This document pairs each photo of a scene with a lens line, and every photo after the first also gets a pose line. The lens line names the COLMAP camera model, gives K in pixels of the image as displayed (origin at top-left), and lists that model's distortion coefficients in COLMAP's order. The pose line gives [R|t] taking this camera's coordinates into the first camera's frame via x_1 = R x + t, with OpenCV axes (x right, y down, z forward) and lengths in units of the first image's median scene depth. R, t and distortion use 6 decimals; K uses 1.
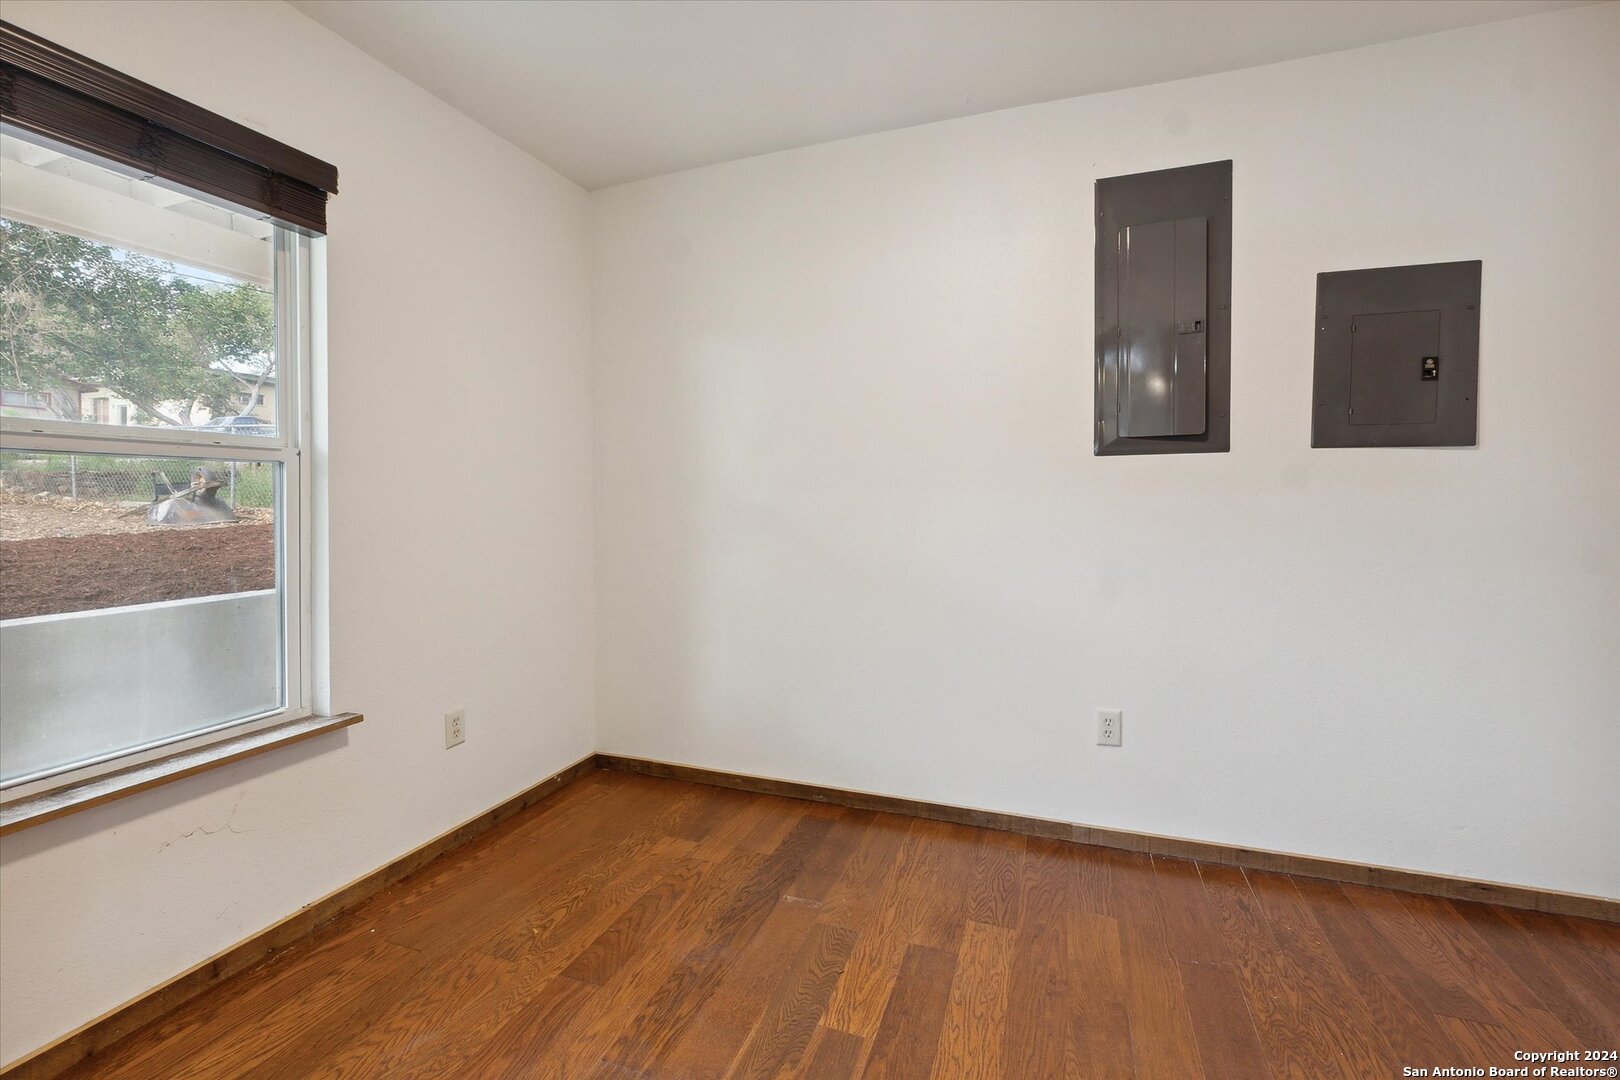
lens RADIAL K [[709.1, 0, 793.5], [0, 709.1, 505.6], [0, 0, 1]] dist [-0.006623, -0.000344]
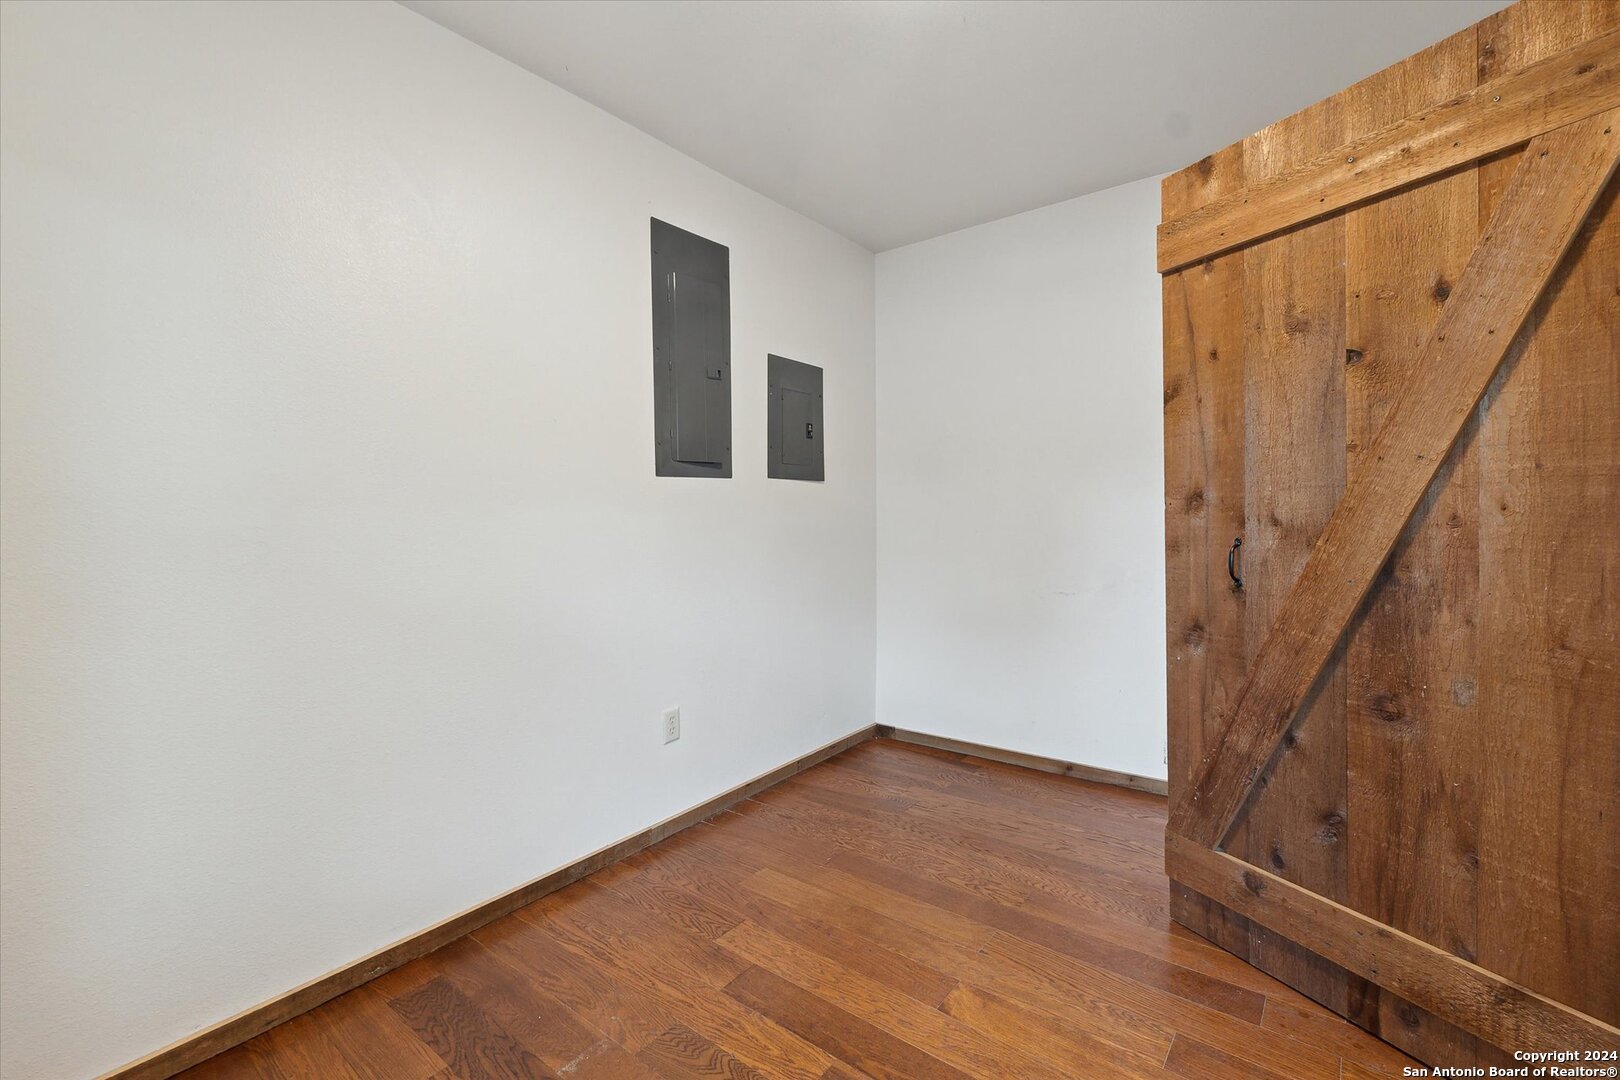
lens RADIAL K [[709.1, 0, 808.6], [0, 709.1, 528.2], [0, 0, 1]] dist [-0.006623, -0.000344]
pose [[0.291953, -0.027106, 0.956049, -0.601779], [0.022390, 0.999518, 0.021501, -0.011357], [-0.956171, 0.015129, 0.292419, 0.531458]]
